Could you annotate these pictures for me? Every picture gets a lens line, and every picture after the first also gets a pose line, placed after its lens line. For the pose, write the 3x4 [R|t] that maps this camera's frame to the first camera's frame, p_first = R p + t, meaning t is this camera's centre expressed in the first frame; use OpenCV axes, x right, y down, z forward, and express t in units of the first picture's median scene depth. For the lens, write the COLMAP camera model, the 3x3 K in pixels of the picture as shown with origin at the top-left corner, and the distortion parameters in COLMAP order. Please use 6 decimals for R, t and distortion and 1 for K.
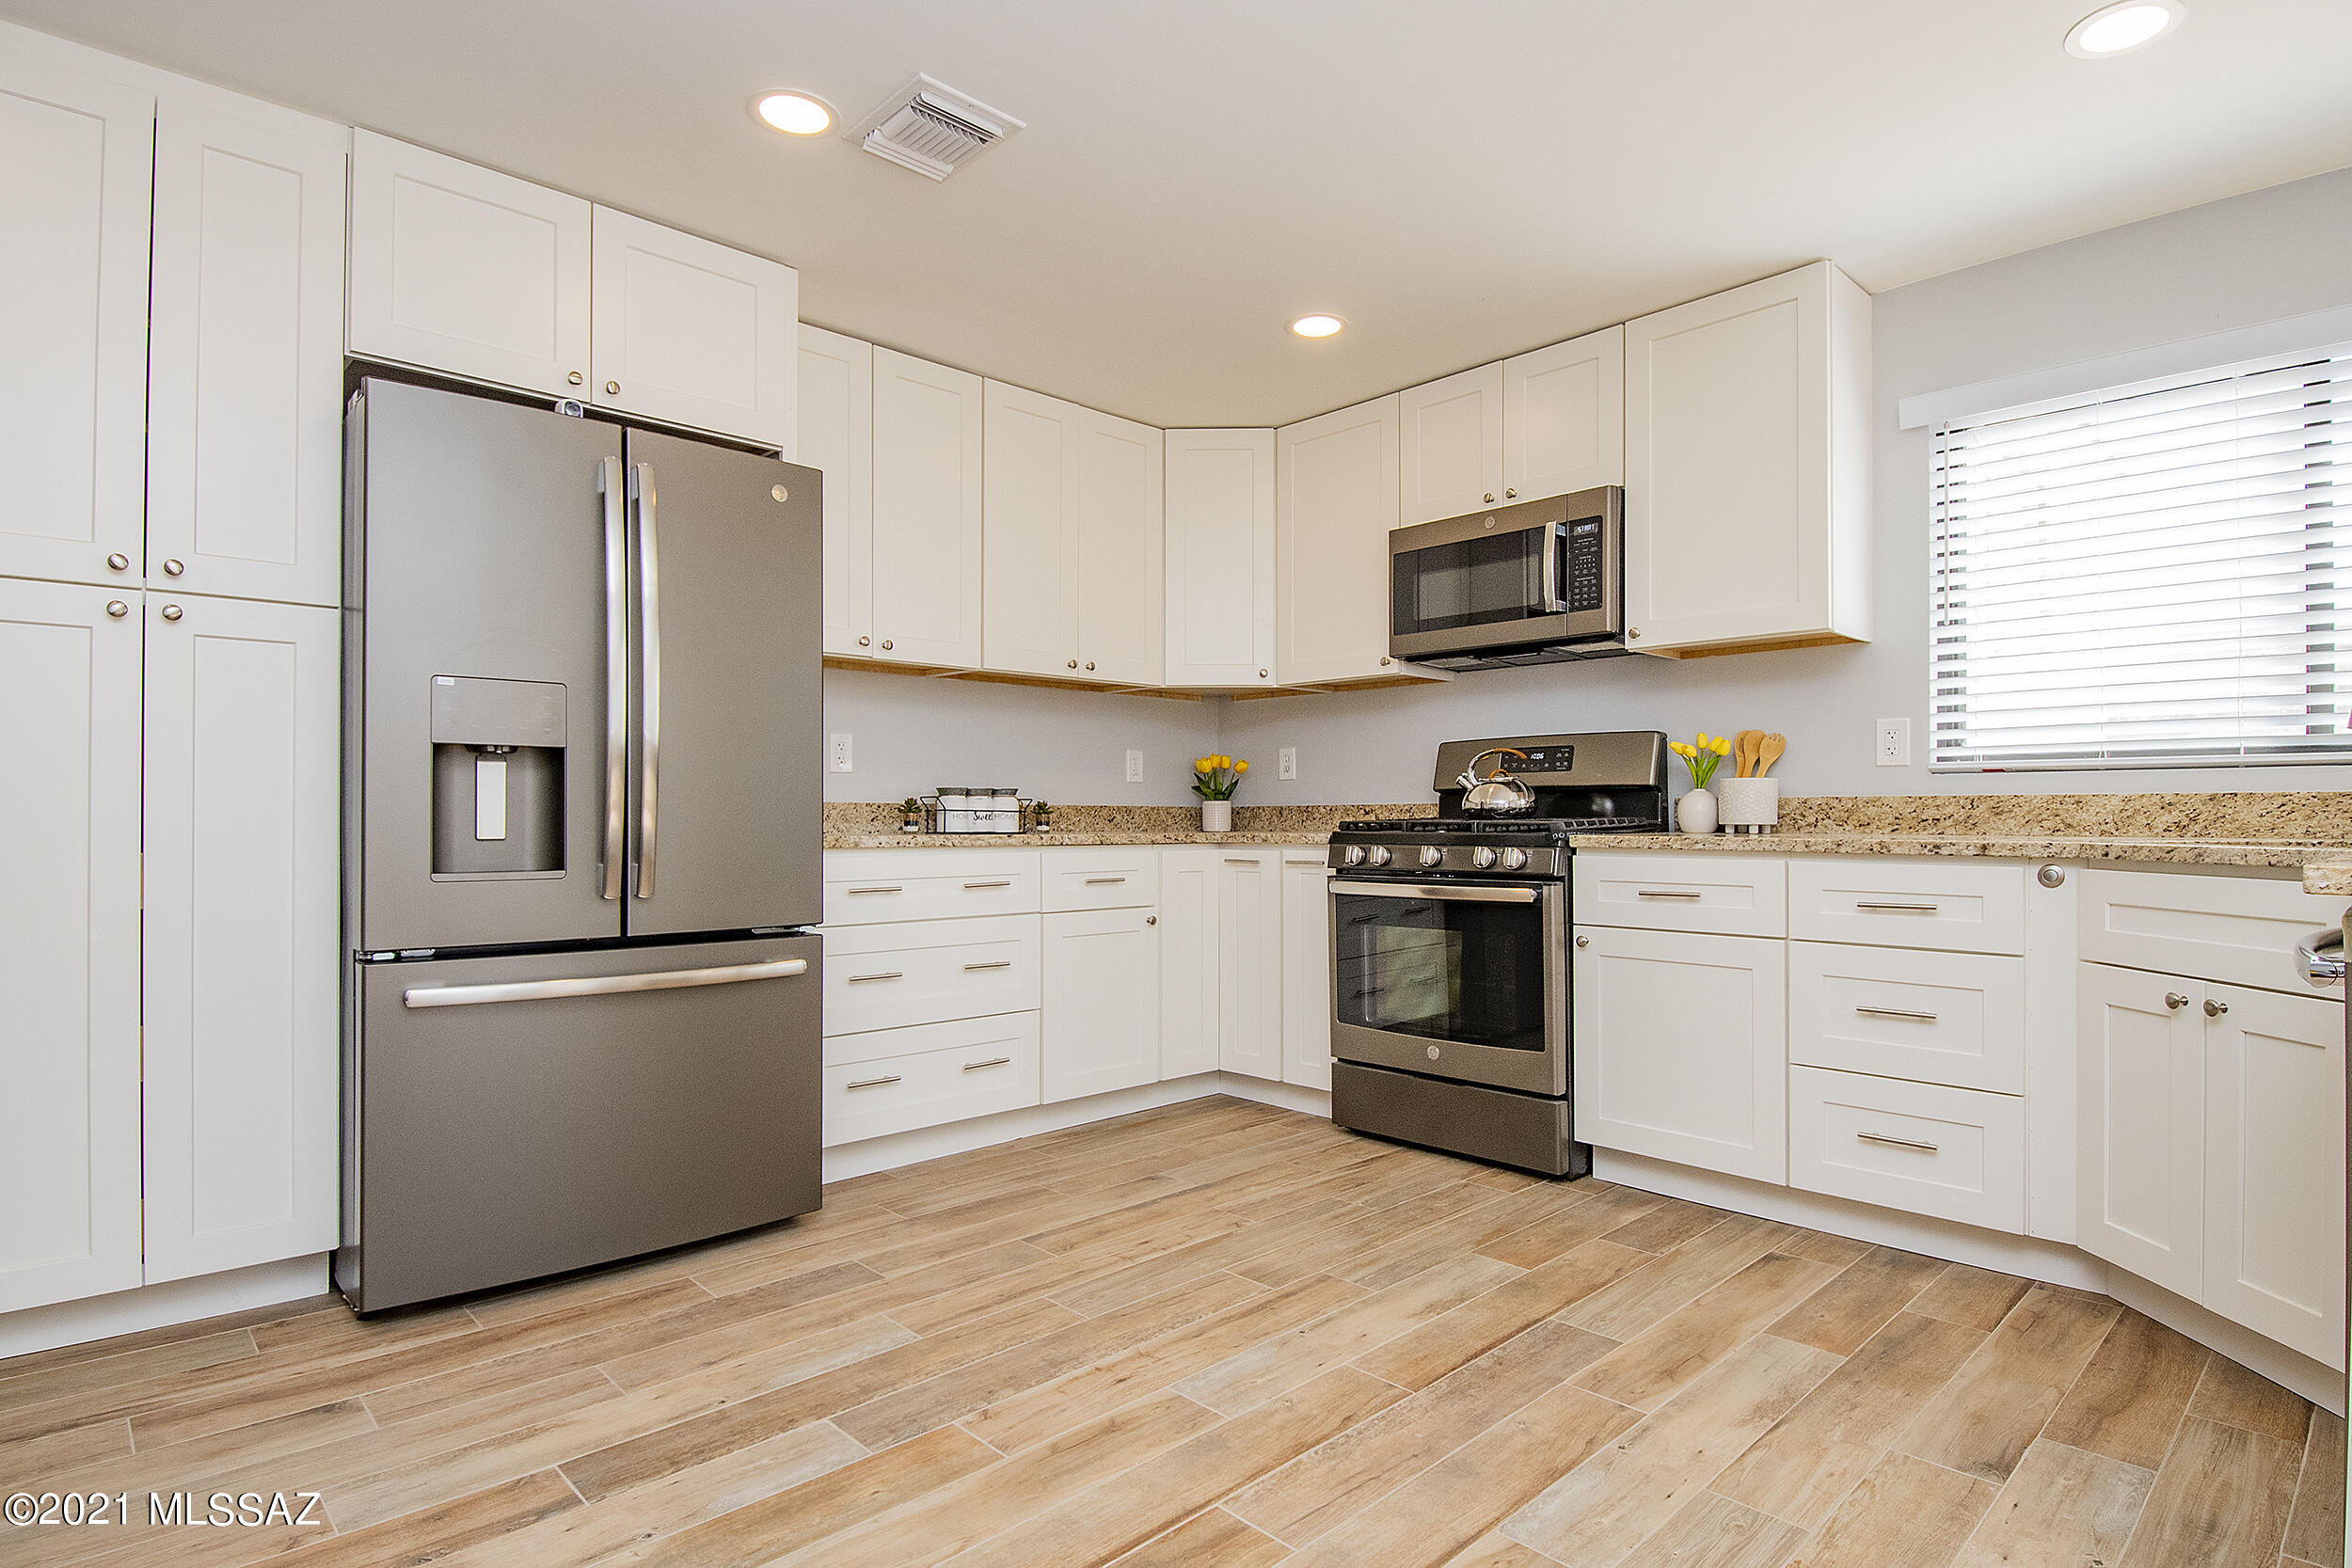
lens RADIAL K [[1213.5, 0, 1178.0], [0, 1213.5, 814.8], [0, 0, 1]] dist [0.004549, -0.011160]
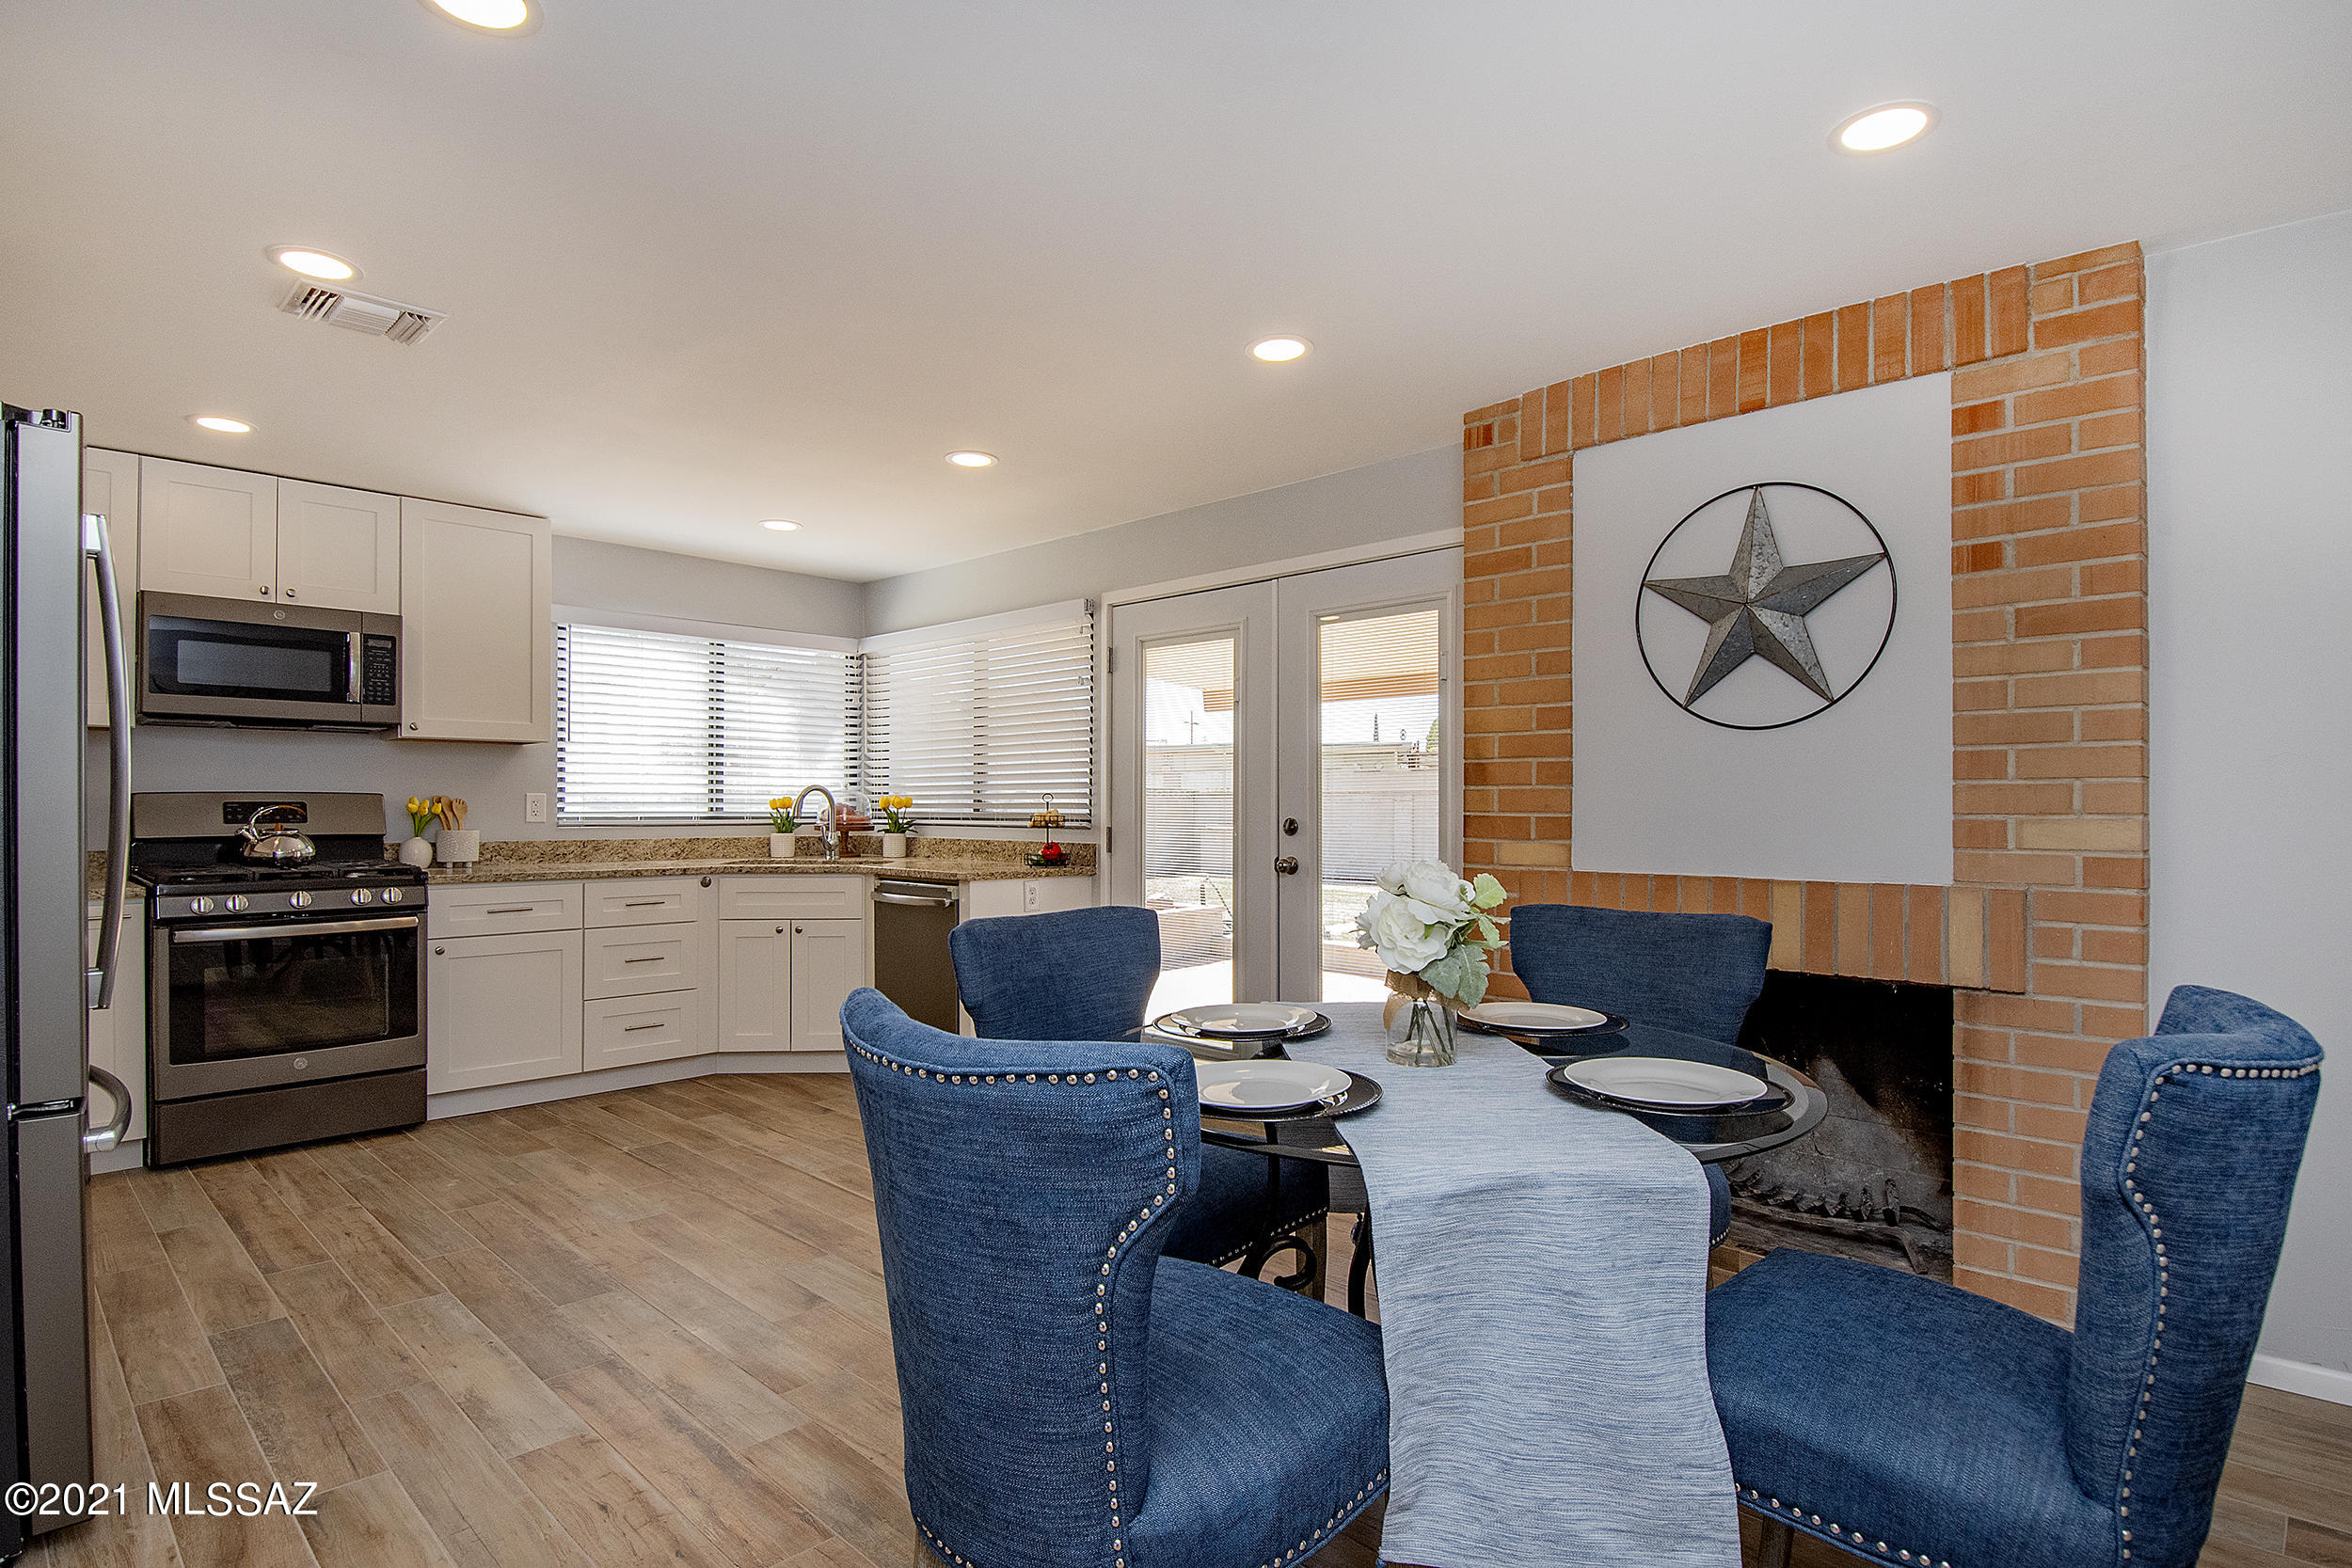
lens RADIAL K [[1213.5, 0, 1176.2], [0, 1213.5, 803.9], [0, 0, 1]] dist [0.004549, -0.011160]
pose [[-0.035388, 0.002443, 0.999371, -1.260019], [-0.000877, 0.999997, -0.002475, -0.071639], [-0.999373, -0.000964, -0.035385, 0.223264]]
